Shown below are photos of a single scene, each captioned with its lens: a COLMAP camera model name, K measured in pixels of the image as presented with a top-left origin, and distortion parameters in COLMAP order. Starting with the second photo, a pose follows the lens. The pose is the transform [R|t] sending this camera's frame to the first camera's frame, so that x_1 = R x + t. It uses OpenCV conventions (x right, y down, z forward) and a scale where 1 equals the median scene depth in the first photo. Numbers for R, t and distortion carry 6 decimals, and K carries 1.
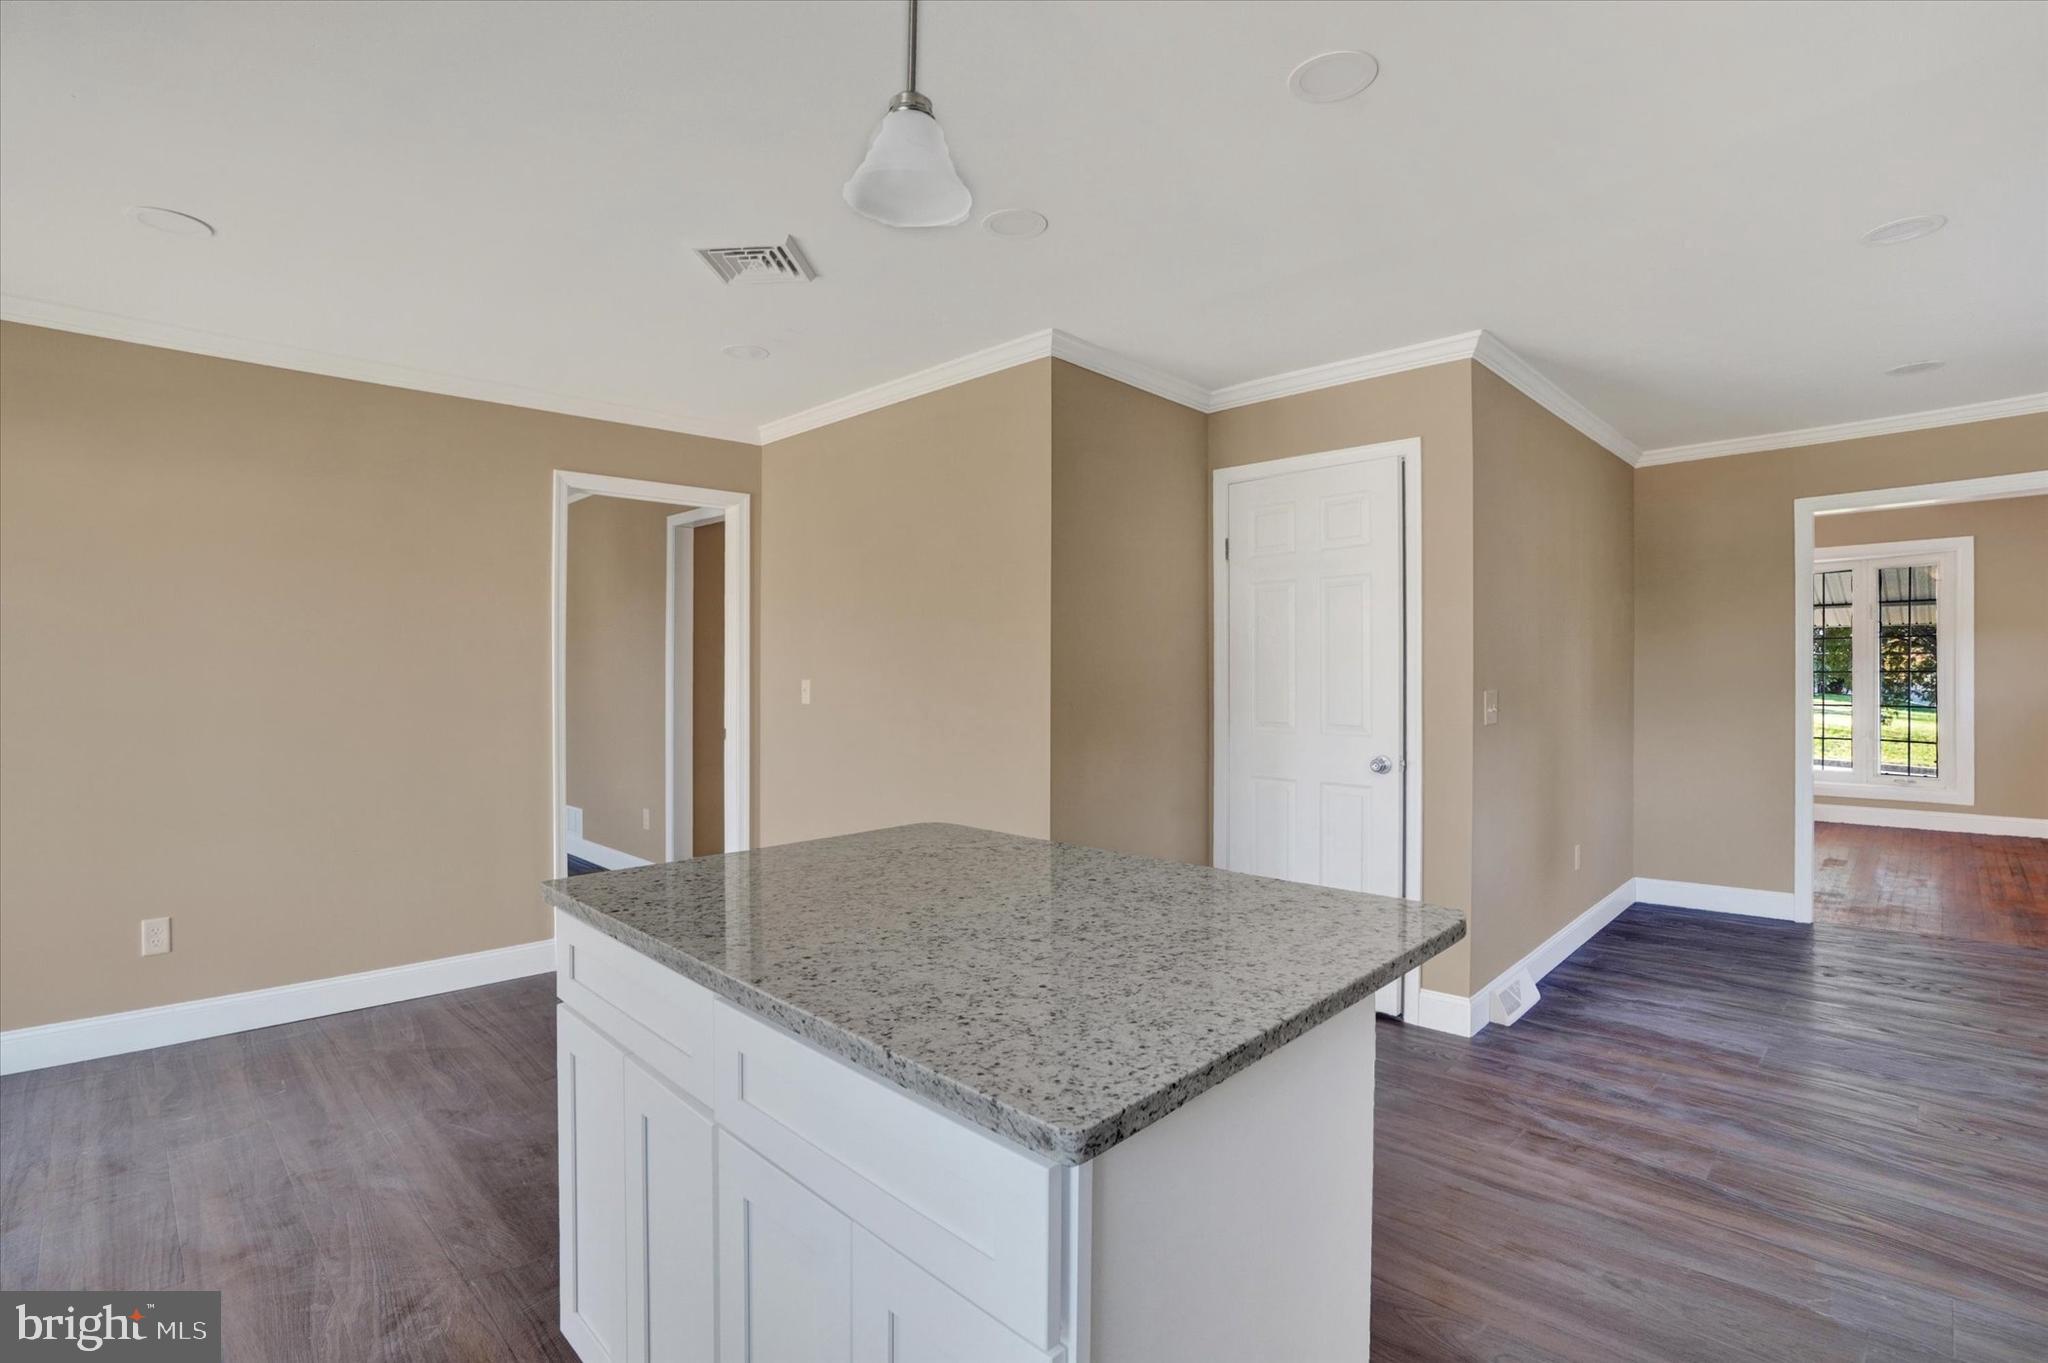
lens RADIAL K [[951.0, 0, 1018.3], [0, 951.0, 685.7], [0, 0, 1]] dist [-0.028284, 0.001132]
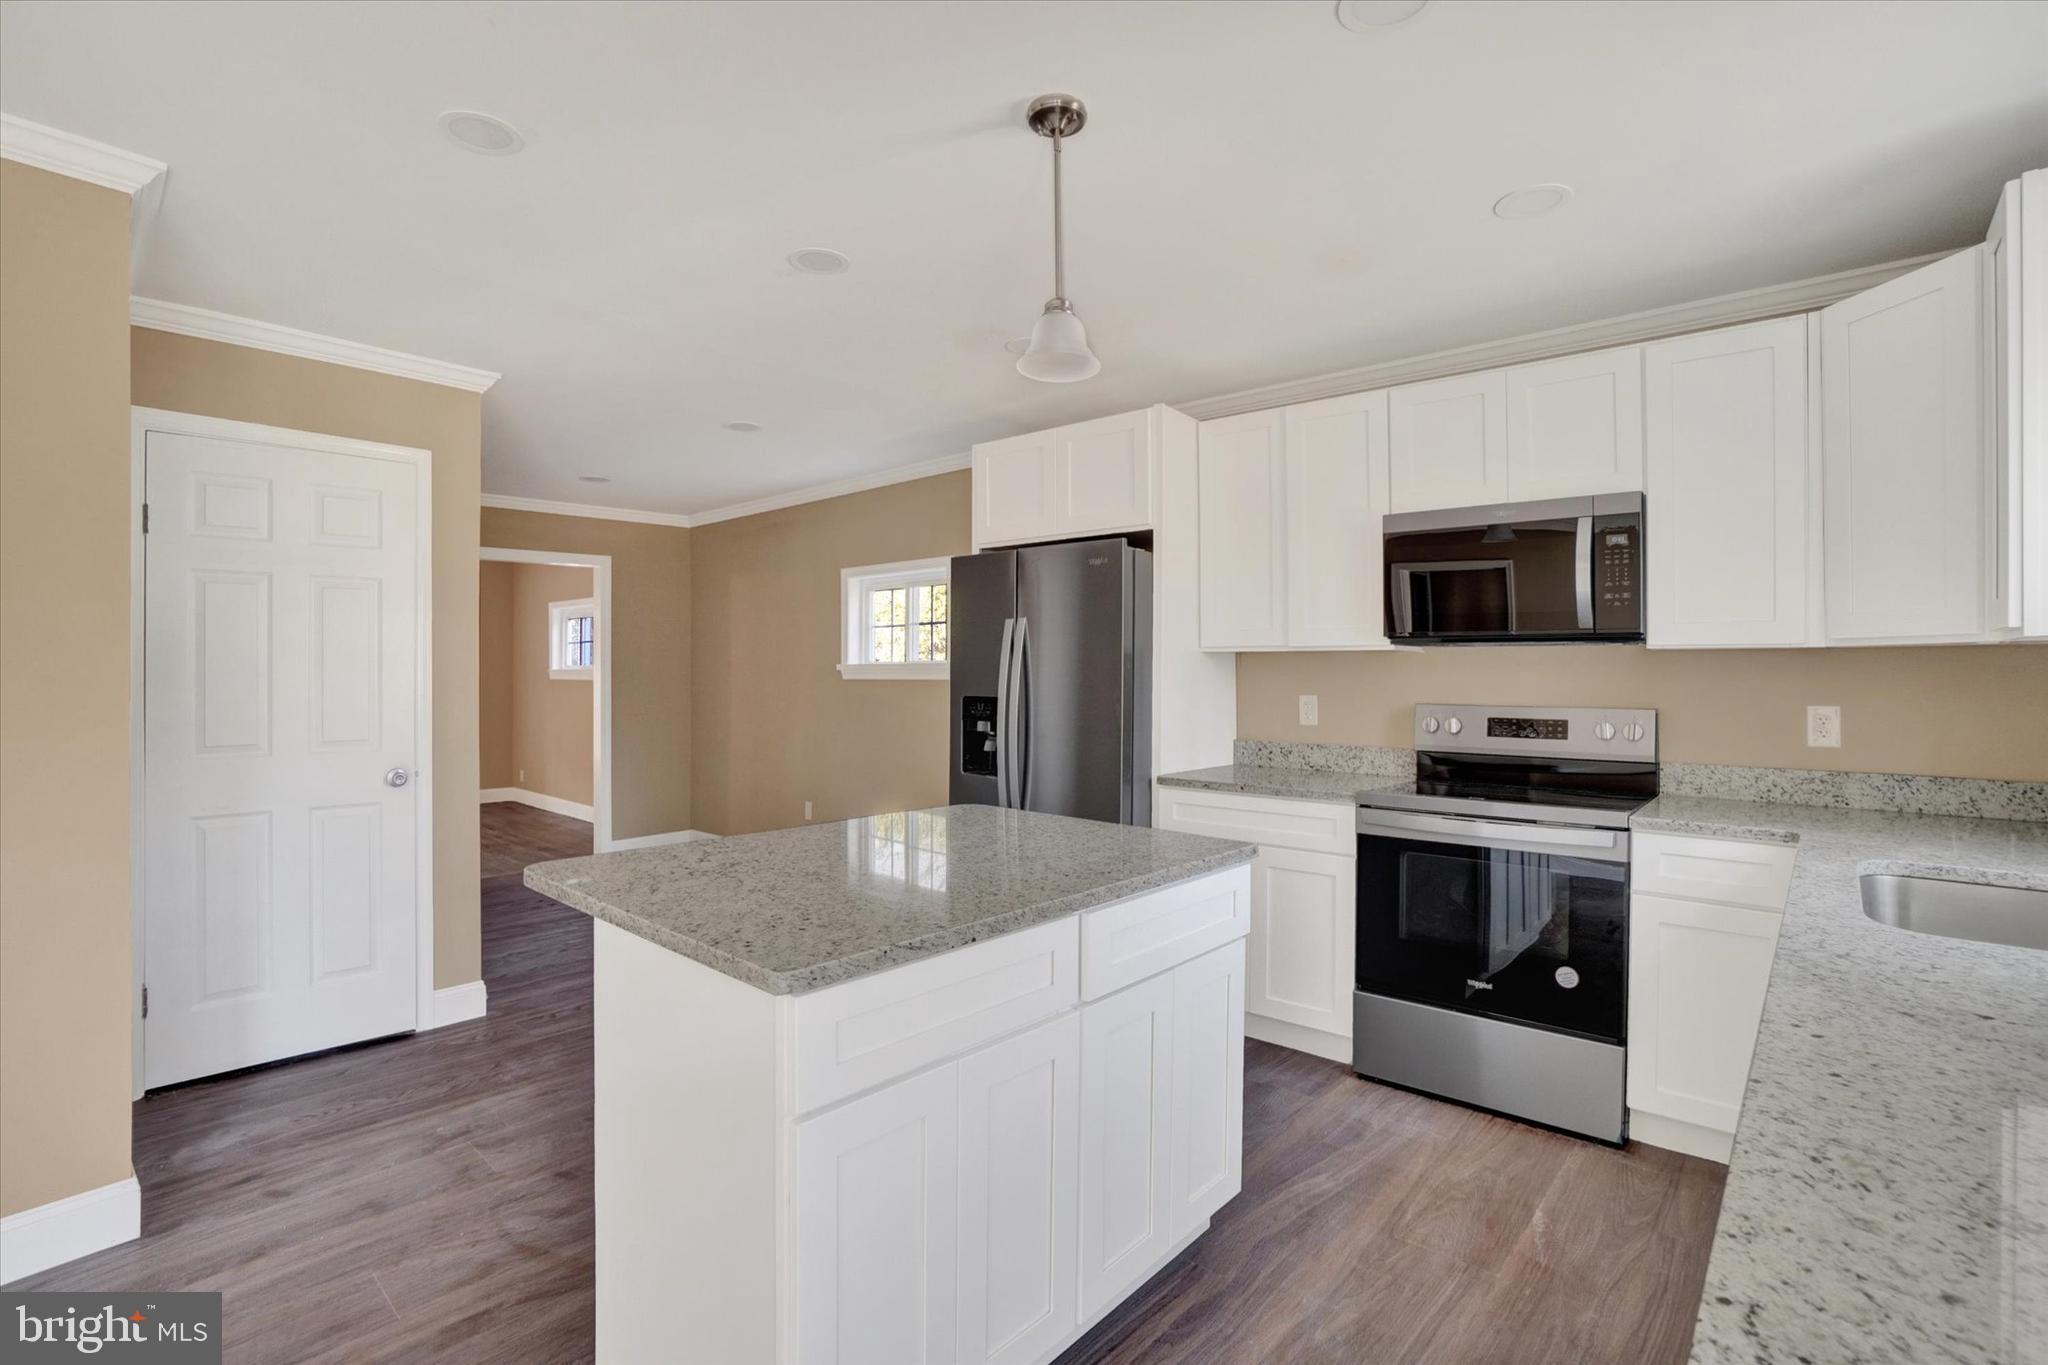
lens RADIAL K [[951.0, 0, 1018.3], [0, 951.0, 686.7], [0, 0, 1]] dist [-0.028284, 0.001132]
pose [[-0.047594, -0.011948, 0.998795, -0.642575], [0.020586, 0.999704, 0.012940, -0.009819], [-0.998655, 0.021177, -0.047334, 0.435076]]
